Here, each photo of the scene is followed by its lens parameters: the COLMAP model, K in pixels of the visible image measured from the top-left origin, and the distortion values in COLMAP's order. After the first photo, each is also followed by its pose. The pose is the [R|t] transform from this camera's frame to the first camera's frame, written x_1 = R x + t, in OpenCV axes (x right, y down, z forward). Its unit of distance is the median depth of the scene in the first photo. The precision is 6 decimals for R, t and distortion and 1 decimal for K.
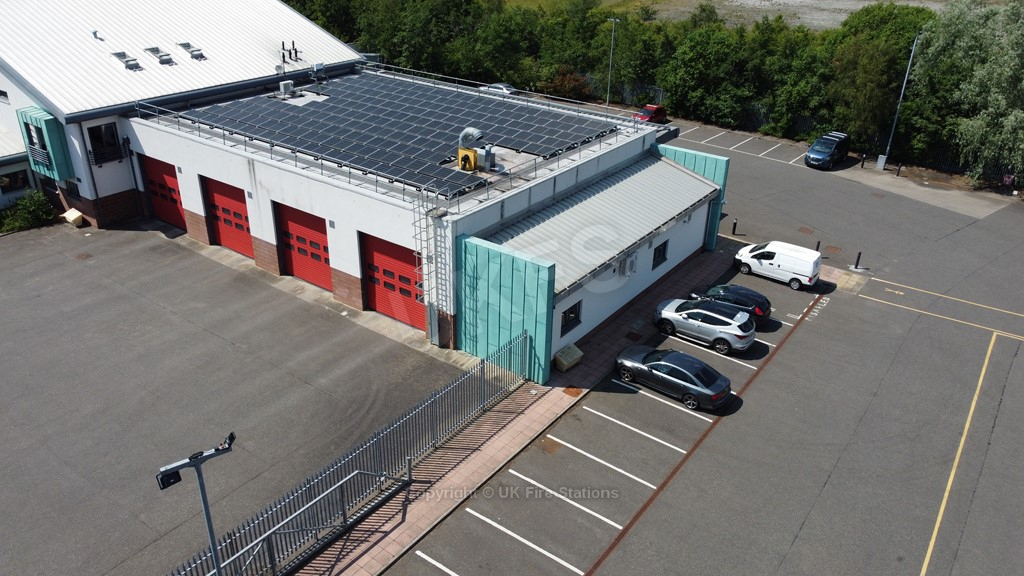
lens RADIAL K [[773.6, 0, 513.4], [0, 773.6, 287.9], [0, 0, 1]] dist [0.004833, -0.007461]
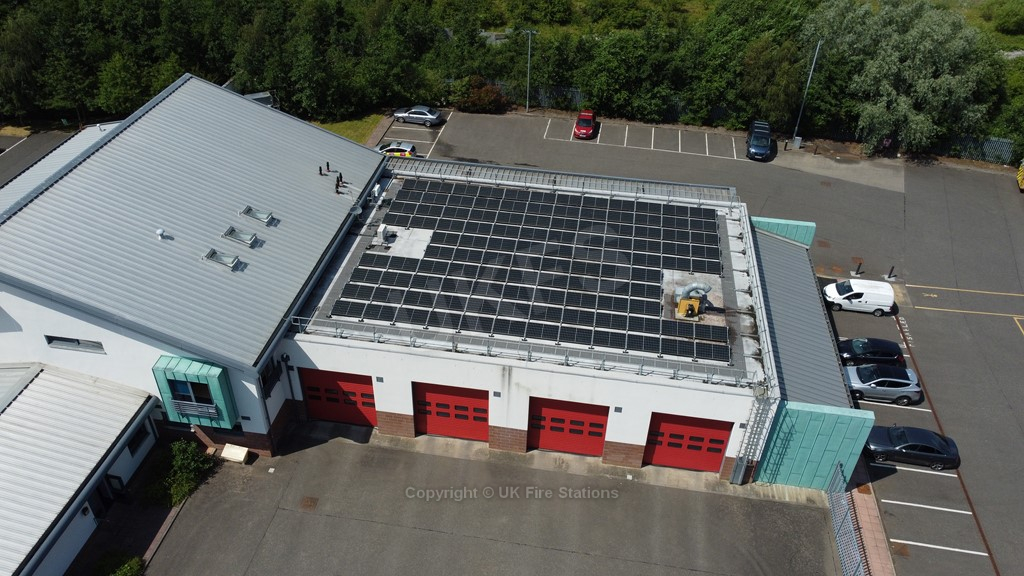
lens RADIAL K [[773.6, 0, 513.1], [0, 773.6, 285.8], [0, 0, 1]] dist [0.004833, -0.007461]
pose [[0.885903, -0.276414, 0.372520, -0.632682], [0.206847, 0.954205, 0.216119, -0.448688], [-0.415198, -0.114406, 0.902508, 0.107630]]
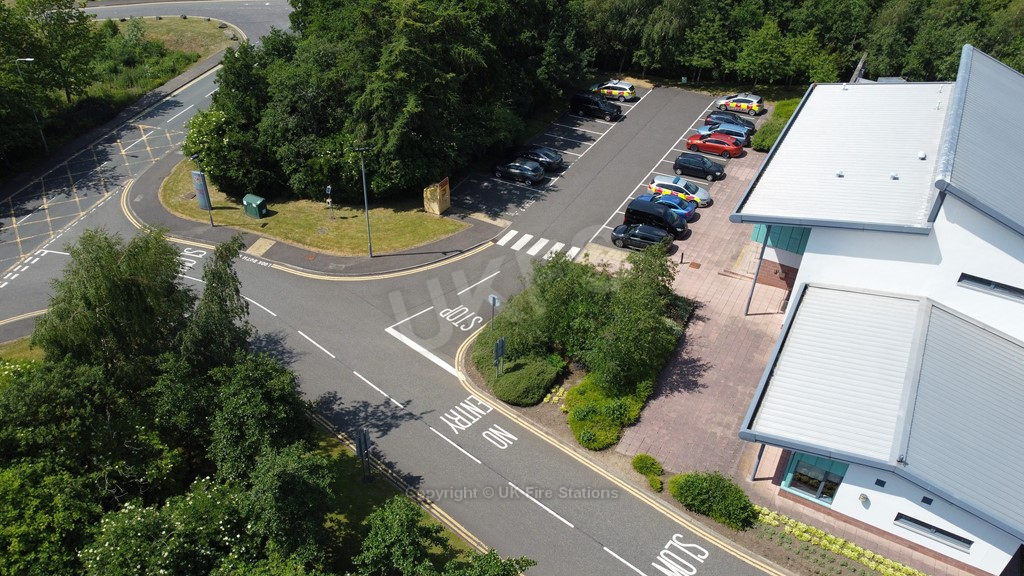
lens RADIAL K [[773.6, 0, 511.8], [0, 773.6, 288.2], [0, 0, 1]] dist [0.004833, -0.007461]
pose [[0.991077, -0.073230, 0.111370, -1.454060], [0.053770, 0.984206, 0.168662, -0.478527], [-0.121962, -0.161169, 0.979362, 0.307401]]
